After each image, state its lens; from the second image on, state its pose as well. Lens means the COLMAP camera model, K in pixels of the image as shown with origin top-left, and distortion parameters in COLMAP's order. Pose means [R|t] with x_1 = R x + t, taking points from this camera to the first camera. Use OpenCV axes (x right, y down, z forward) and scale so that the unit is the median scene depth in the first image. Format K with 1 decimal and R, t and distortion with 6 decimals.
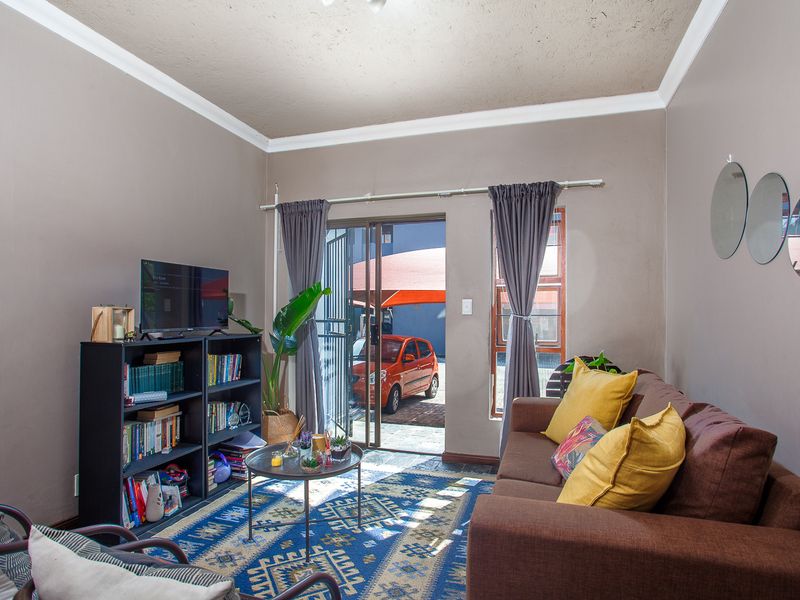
lens RADIAL K [[437.8, 0, 405.5], [0, 437.8, 316.9], [0, 0, 1]] dist [-0.045314, 0.024357]
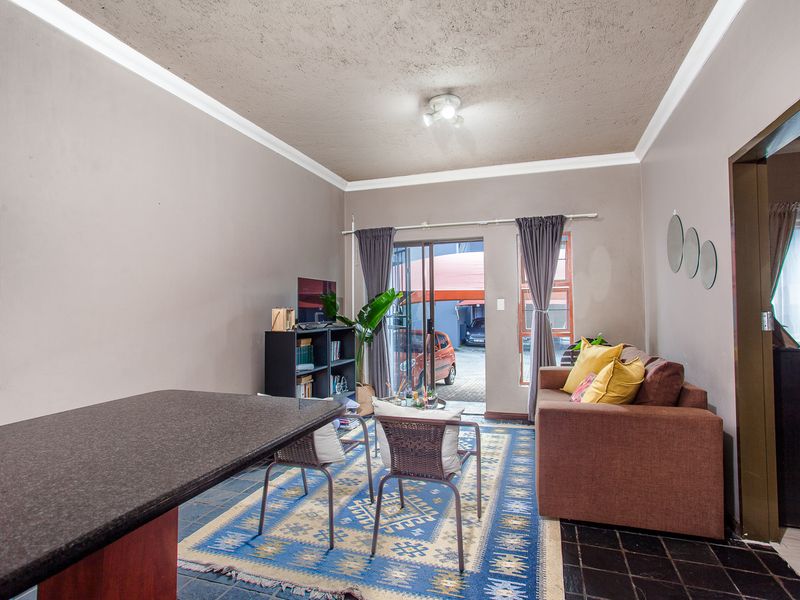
lens RADIAL K [[437.8, 0, 395.3], [0, 437.8, 302.0], [0, 0, 1]] dist [-0.045314, 0.024357]
pose [[0.999714, -0.016602, -0.017241, -0.186010], [0.016123, 0.999491, -0.027538, 0.001712], [0.017689, 0.027252, 0.999472, -0.423367]]
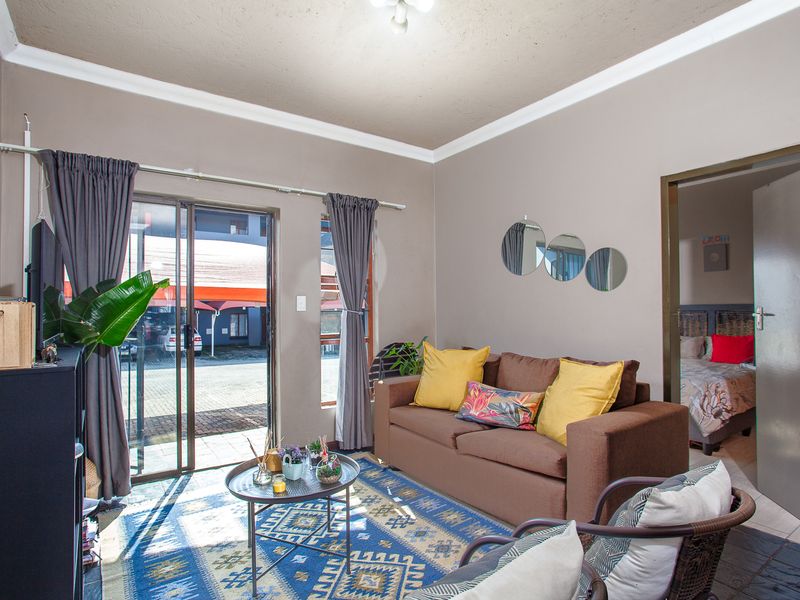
lens RADIAL K [[437.8, 0, 396.7], [0, 437.8, 306.2], [0, 0, 1]] dist [-0.045314, 0.024357]
pose [[0.615572, -0.006846, 0.788051, -0.590295], [0.013500, 0.999907, -0.001859, -0.013075], [-0.787965, 0.011783, 0.615607, 0.210320]]
